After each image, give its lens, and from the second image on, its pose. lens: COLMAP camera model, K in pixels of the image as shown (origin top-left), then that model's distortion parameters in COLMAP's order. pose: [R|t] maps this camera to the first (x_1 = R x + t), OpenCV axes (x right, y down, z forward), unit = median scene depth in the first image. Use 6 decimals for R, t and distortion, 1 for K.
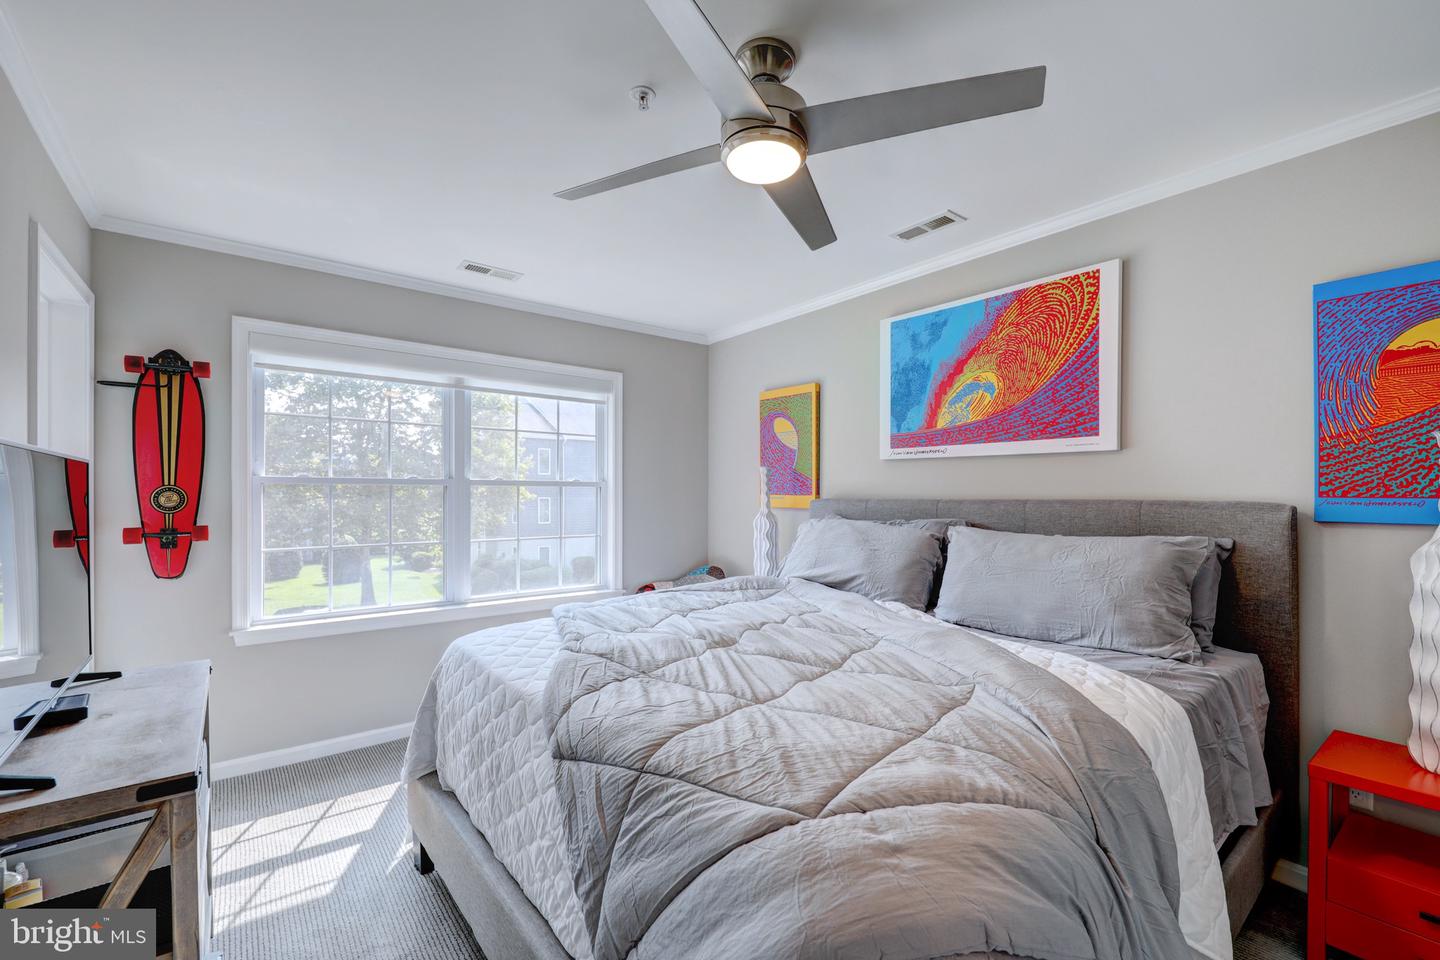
lens RADIAL K [[635.8, 0, 730.0], [0, 635.8, 487.8], [0, 0, 1]] dist [0.007945, -0.000538]
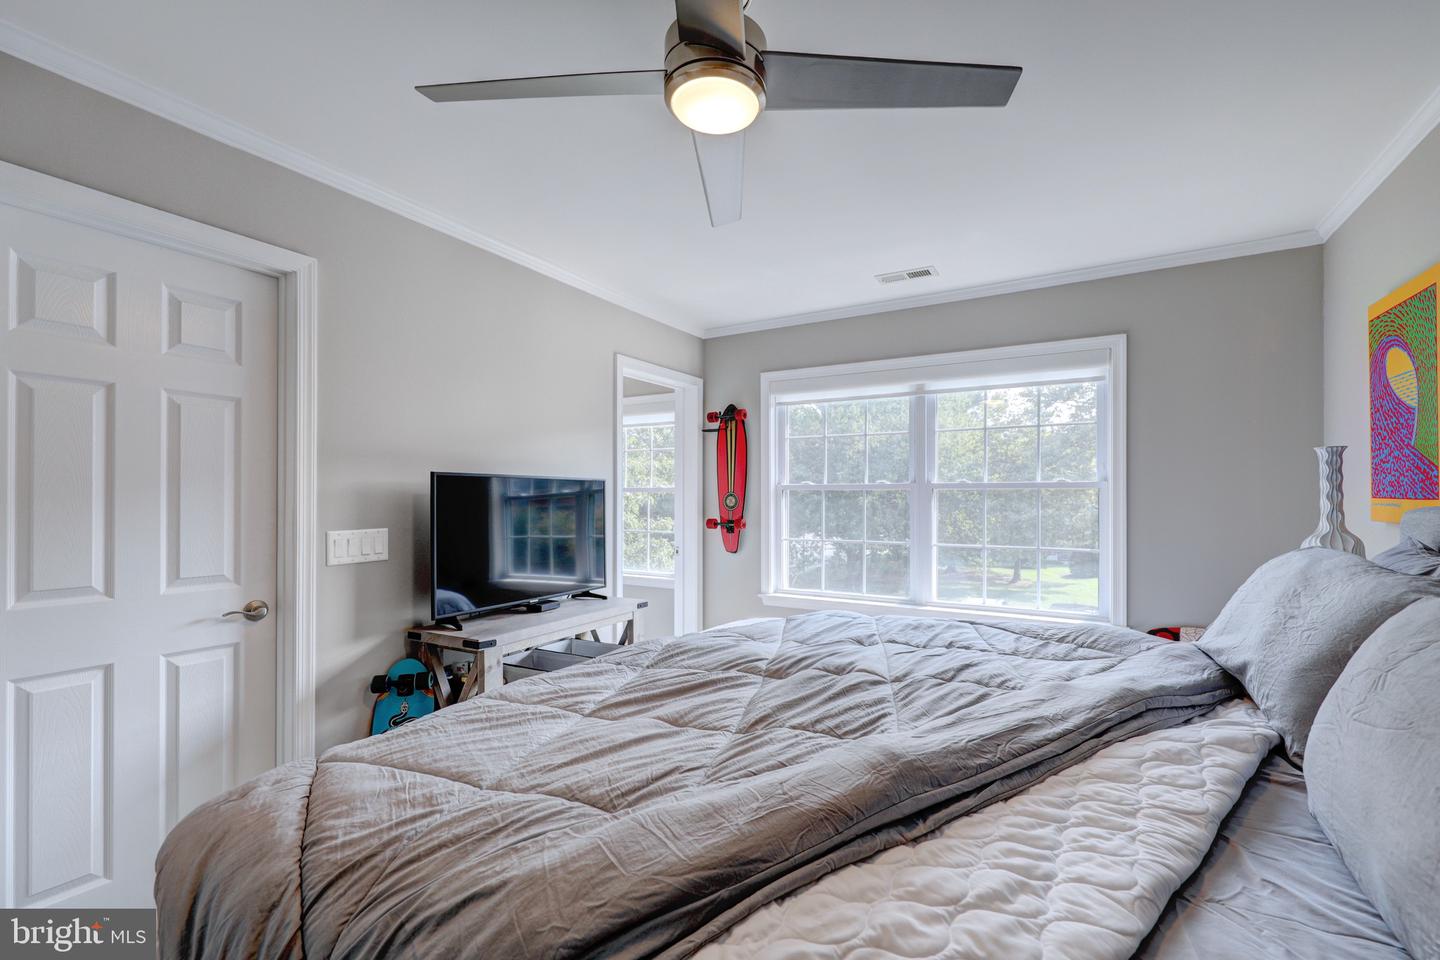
lens RADIAL K [[635.8, 0, 730.0], [0, 635.8, 487.8], [0, 0, 1]] dist [0.007945, -0.000538]
pose [[0.337501, -0.015223, -0.941202, 0.527158], [0.008698, 0.999877, -0.013053, 0.005583], [0.941285, -0.003781, 0.337592, 0.450260]]
